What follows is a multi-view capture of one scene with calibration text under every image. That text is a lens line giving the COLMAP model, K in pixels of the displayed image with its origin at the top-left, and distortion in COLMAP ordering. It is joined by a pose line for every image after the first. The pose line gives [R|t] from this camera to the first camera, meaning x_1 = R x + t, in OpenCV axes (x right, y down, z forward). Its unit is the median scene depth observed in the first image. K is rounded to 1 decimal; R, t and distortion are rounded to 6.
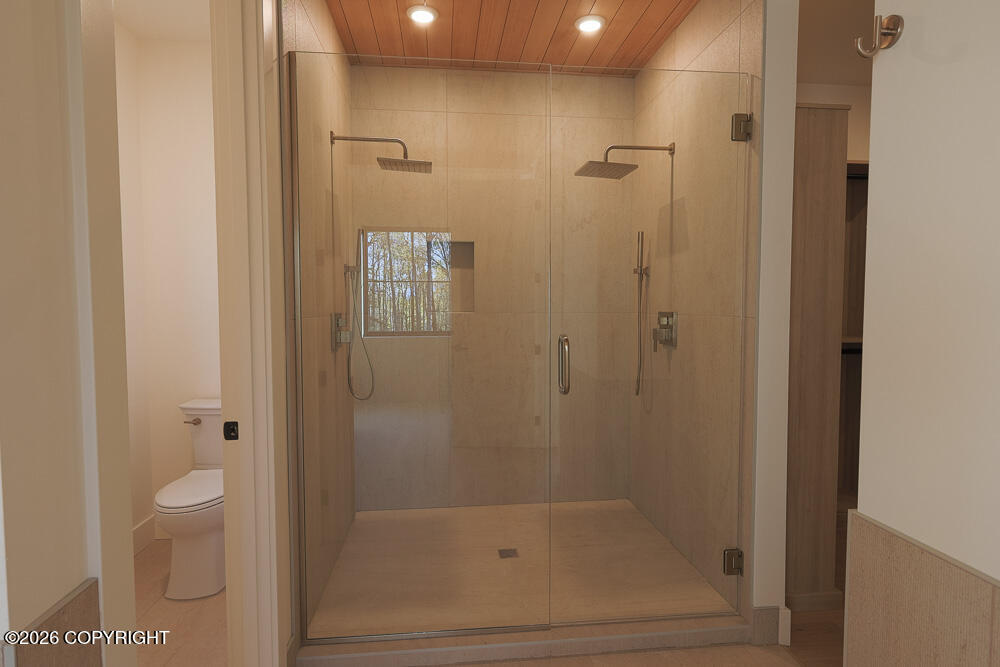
lens RADIAL K [[533.1, 0, 500.0], [0, 533.1, 334.1], [0, 0, 1]] dist [0.012516, 0.001455]
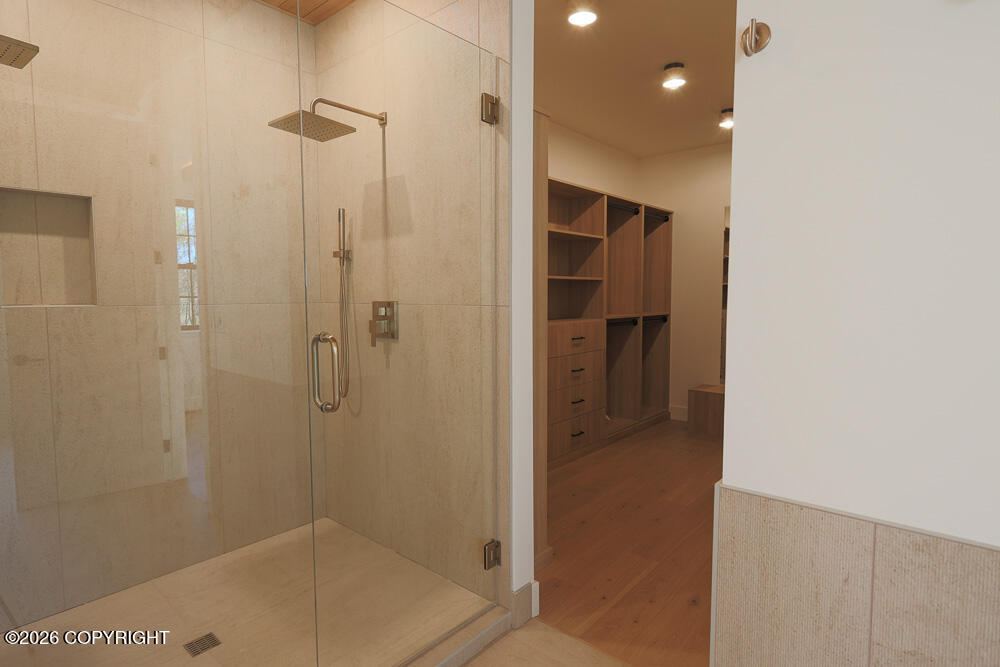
lens RADIAL K [[533.1, 0, 499.5], [0, 533.1, 332.6], [0, 0, 1]] dist [0.012516, 0.001455]
pose [[0.738957, -0.051123, 0.671810, -0.189971], [0.039318, 0.998690, 0.032750, -0.013342], [-0.672605, 0.002213, 0.739999, 0.257236]]
